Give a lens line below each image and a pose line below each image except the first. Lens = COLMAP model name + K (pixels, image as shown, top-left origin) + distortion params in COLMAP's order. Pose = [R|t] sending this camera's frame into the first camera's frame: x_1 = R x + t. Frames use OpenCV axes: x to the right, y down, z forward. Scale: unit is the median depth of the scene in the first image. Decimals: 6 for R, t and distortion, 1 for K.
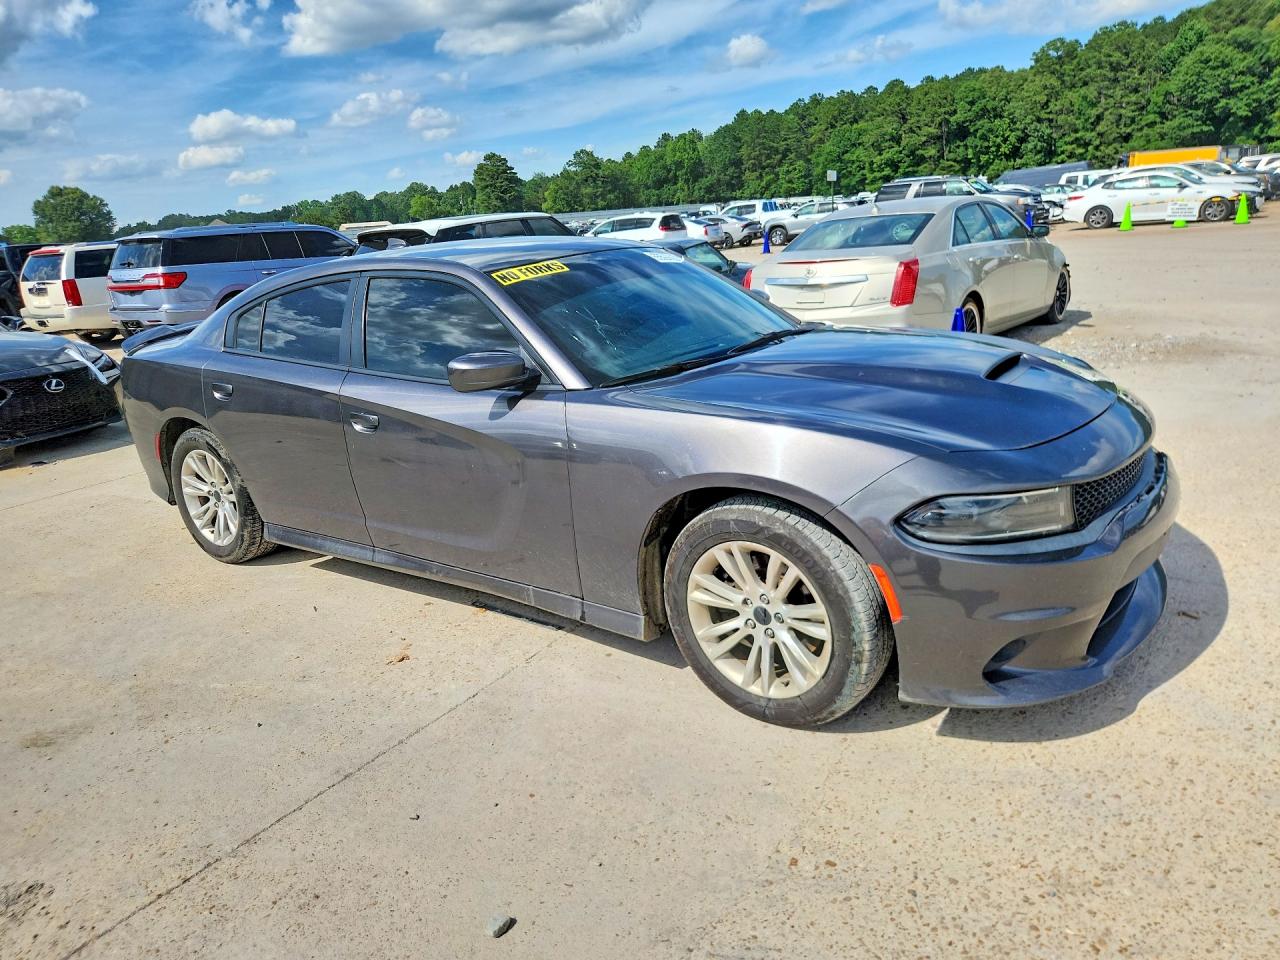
lens RADIAL K [[885.2, 0, 638.9], [0, 885.2, 482.4], [0, 0, 1]] dist [0.034702, -0.016992]
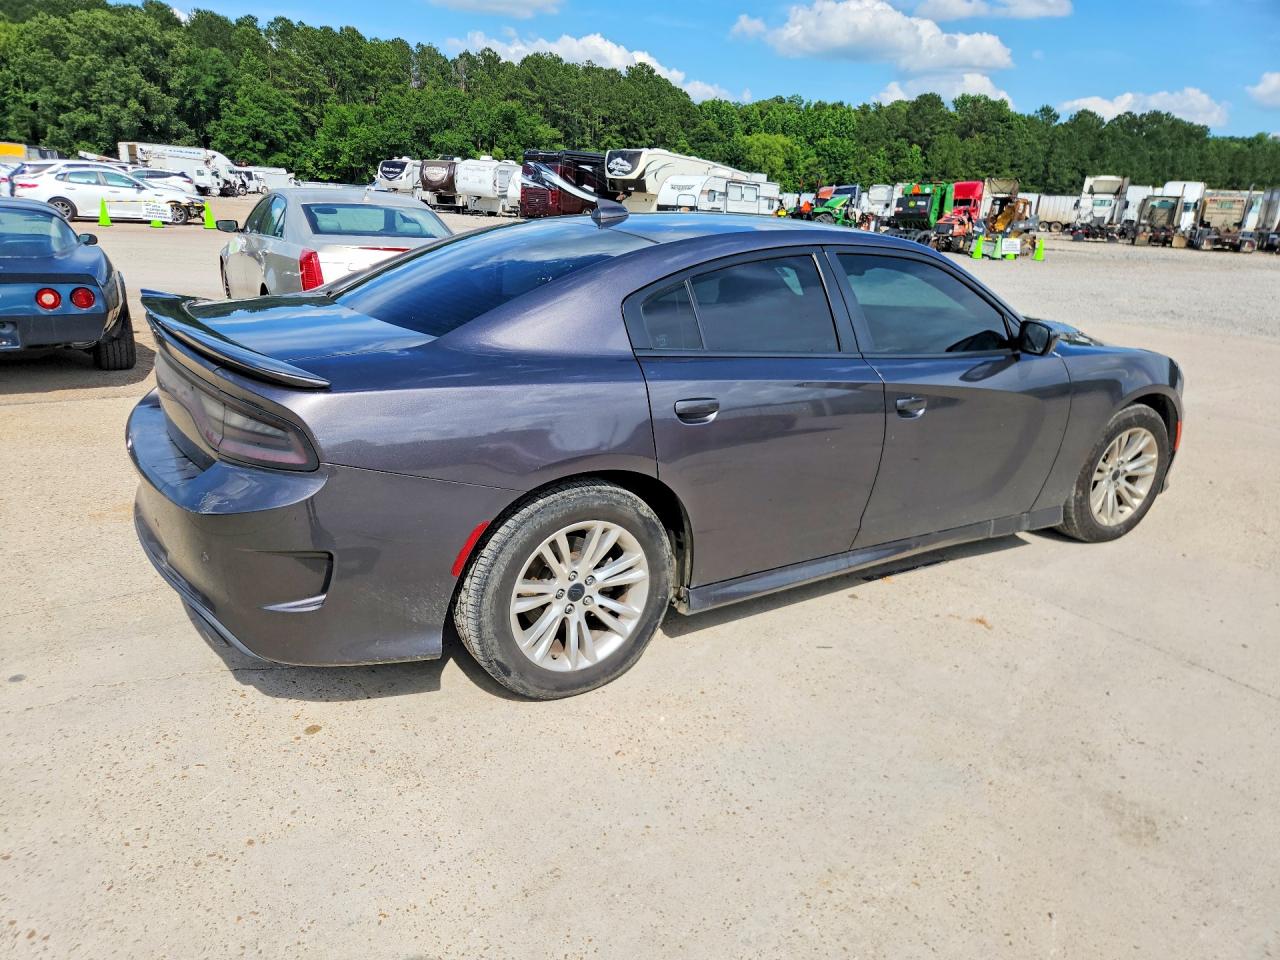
lens RADIAL K [[852.7, 0, 639.4], [0, 852.7, 477.6], [0, 0, 1]] dist [0.025712, -0.001649]
pose [[0.367374, -0.196704, 0.909034, -0.728475], [0.193641, 0.972138, 0.132101, -0.099370], [-0.909692, 0.127496, 0.395229, 0.530167]]
